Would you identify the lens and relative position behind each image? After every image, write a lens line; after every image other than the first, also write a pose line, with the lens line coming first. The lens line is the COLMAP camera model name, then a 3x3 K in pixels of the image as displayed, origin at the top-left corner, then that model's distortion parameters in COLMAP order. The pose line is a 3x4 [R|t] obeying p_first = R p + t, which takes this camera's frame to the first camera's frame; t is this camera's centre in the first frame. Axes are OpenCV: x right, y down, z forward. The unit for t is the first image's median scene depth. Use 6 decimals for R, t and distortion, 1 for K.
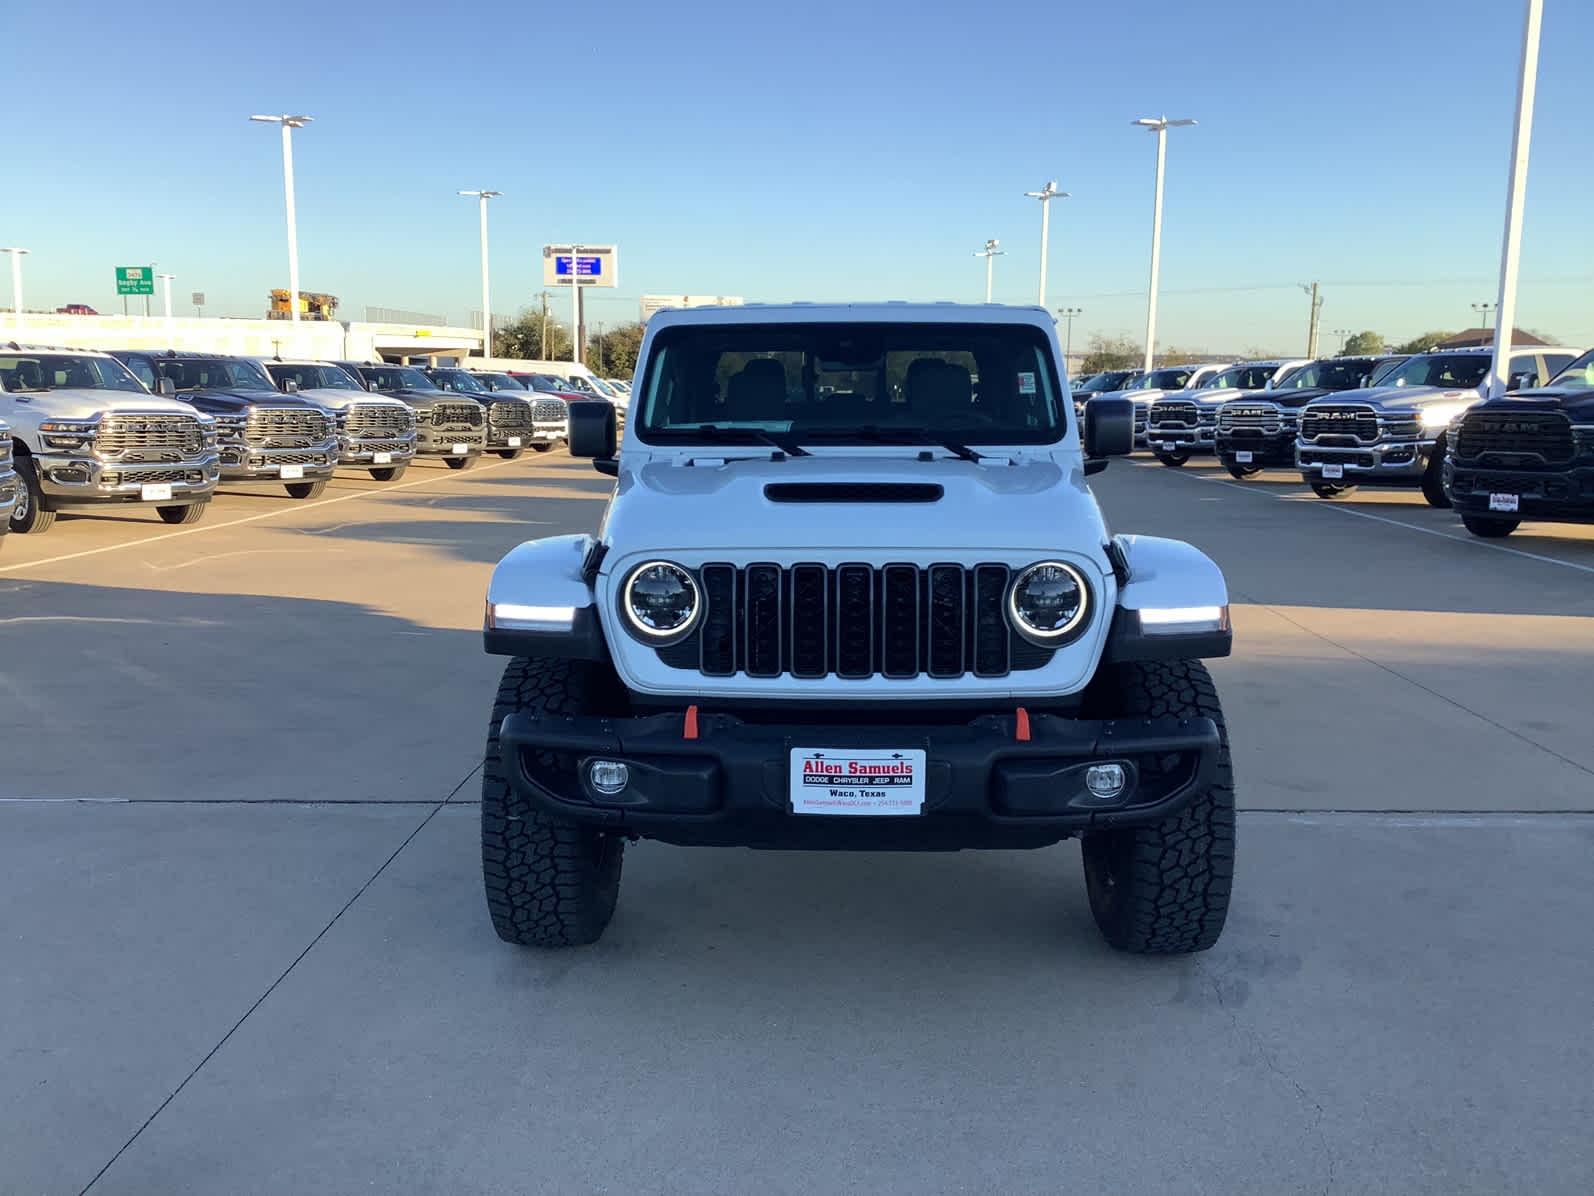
lens RADIAL K [[1421.9, 0, 801.3], [0, 1421.9, 632.3], [0, 0, 1]] dist [0.117851, -0.218052]
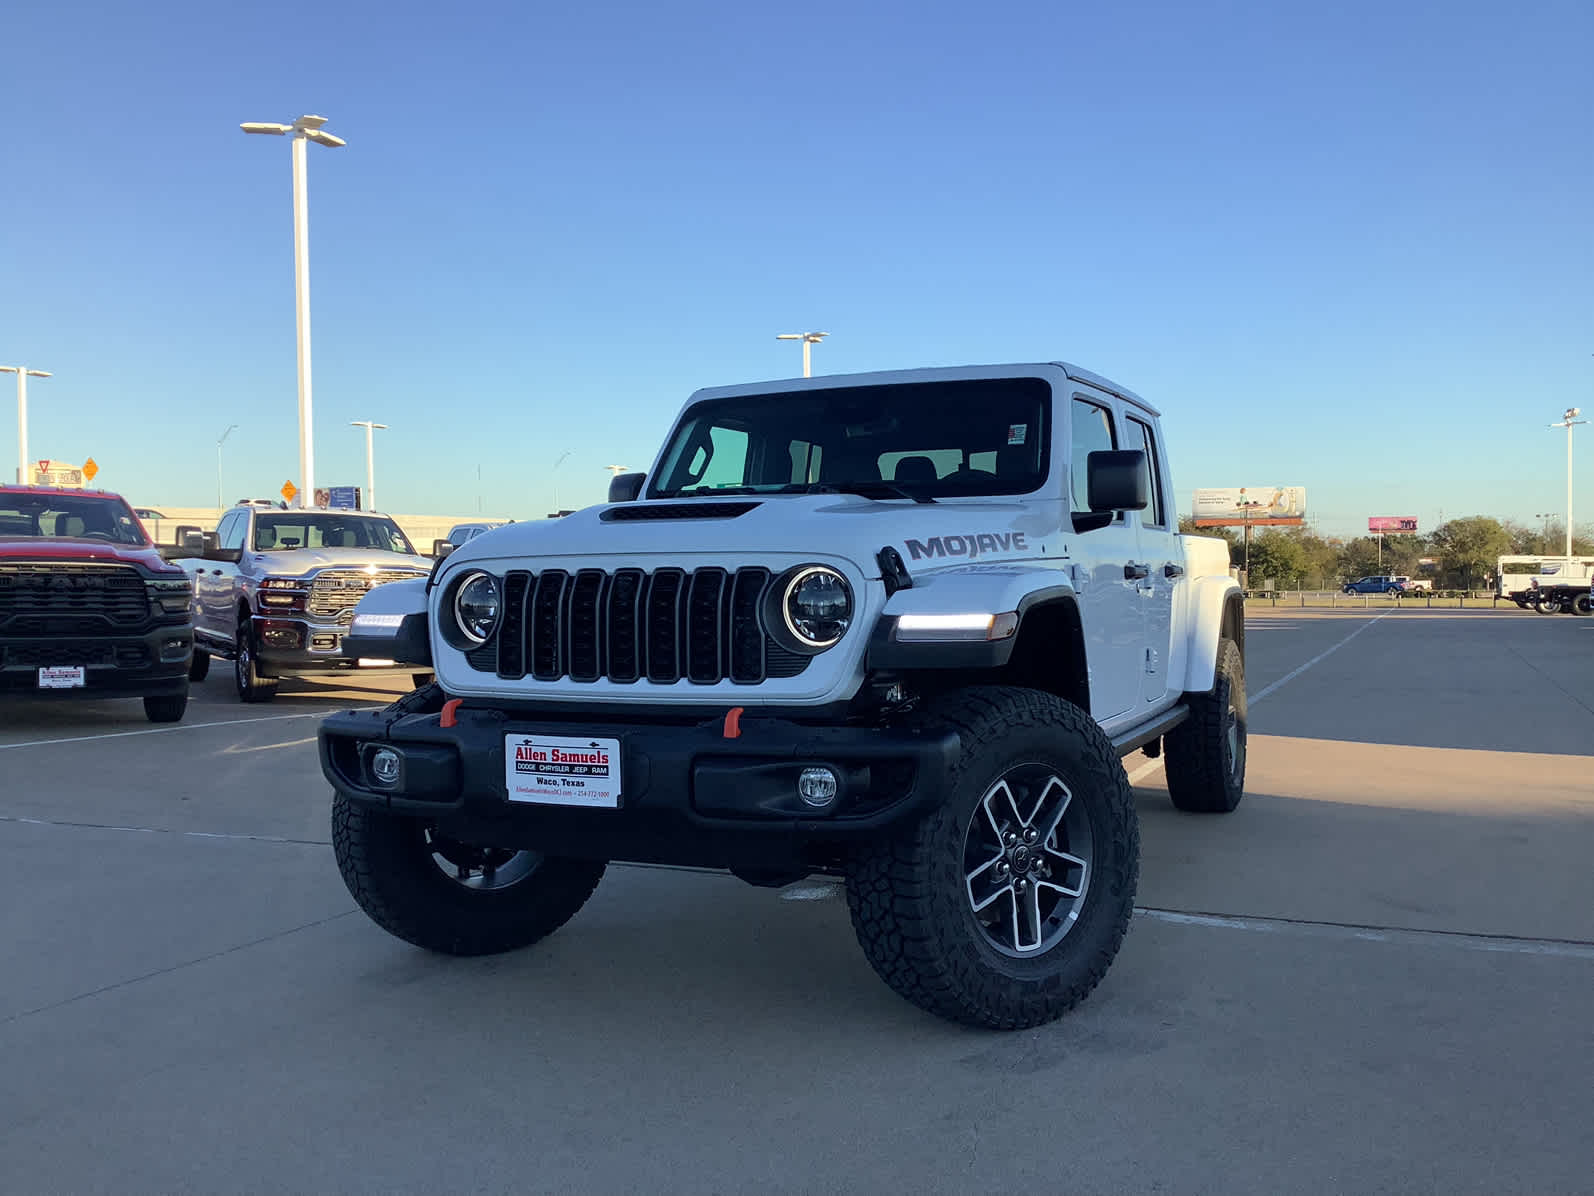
lens RADIAL K [[1421.9, 0, 801.3], [0, 1421.9, 632.3], [0, 0, 1]] dist [0.117851, -0.218052]
pose [[0.925404, 0.003587, -0.378966, 0.534298], [-0.055348, 0.990513, -0.125780, 0.116936], [0.374920, 0.137372, 0.916823, 0.122723]]
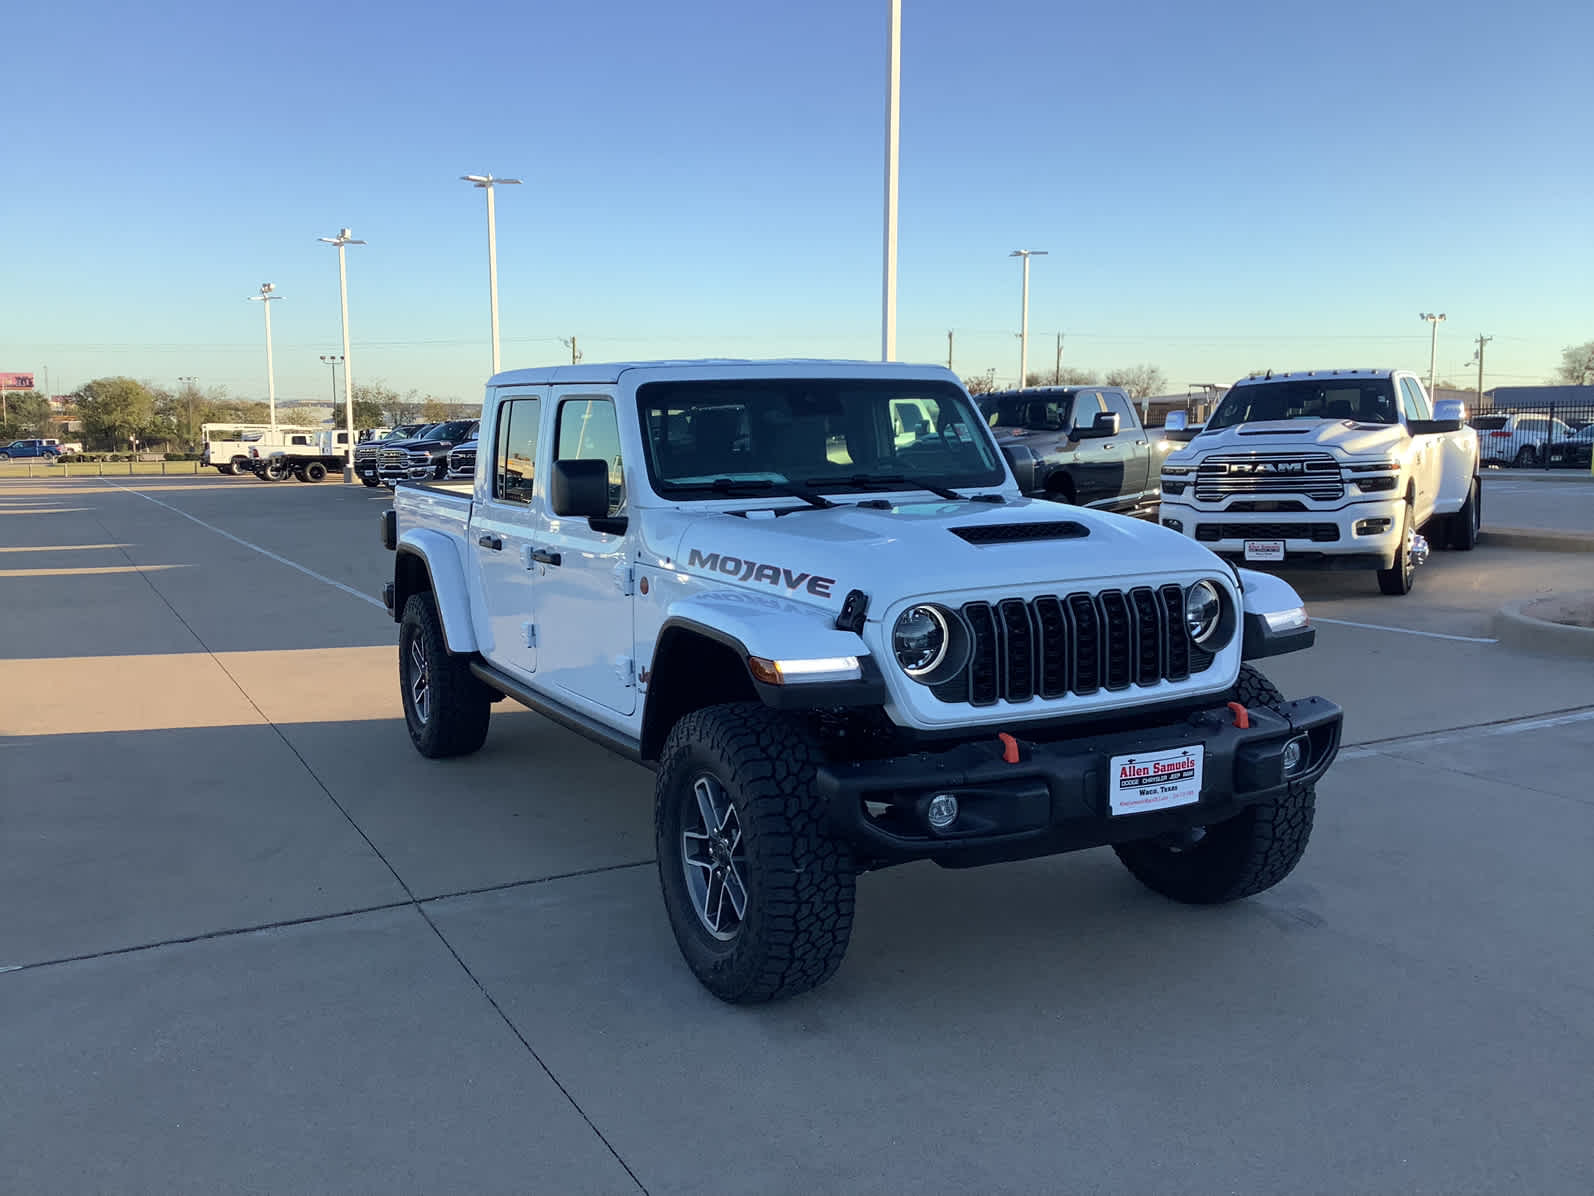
lens RADIAL K [[1421.9, 0, 801.3], [0, 1421.9, 632.3], [0, 0, 1]] dist [0.117851, -0.218052]
pose [[0.872046, -0.084406, 0.482091, -0.701508], [0.100127, 0.994951, -0.006920, -0.031287], [-0.479073, 0.054305, 0.876094, 0.114732]]
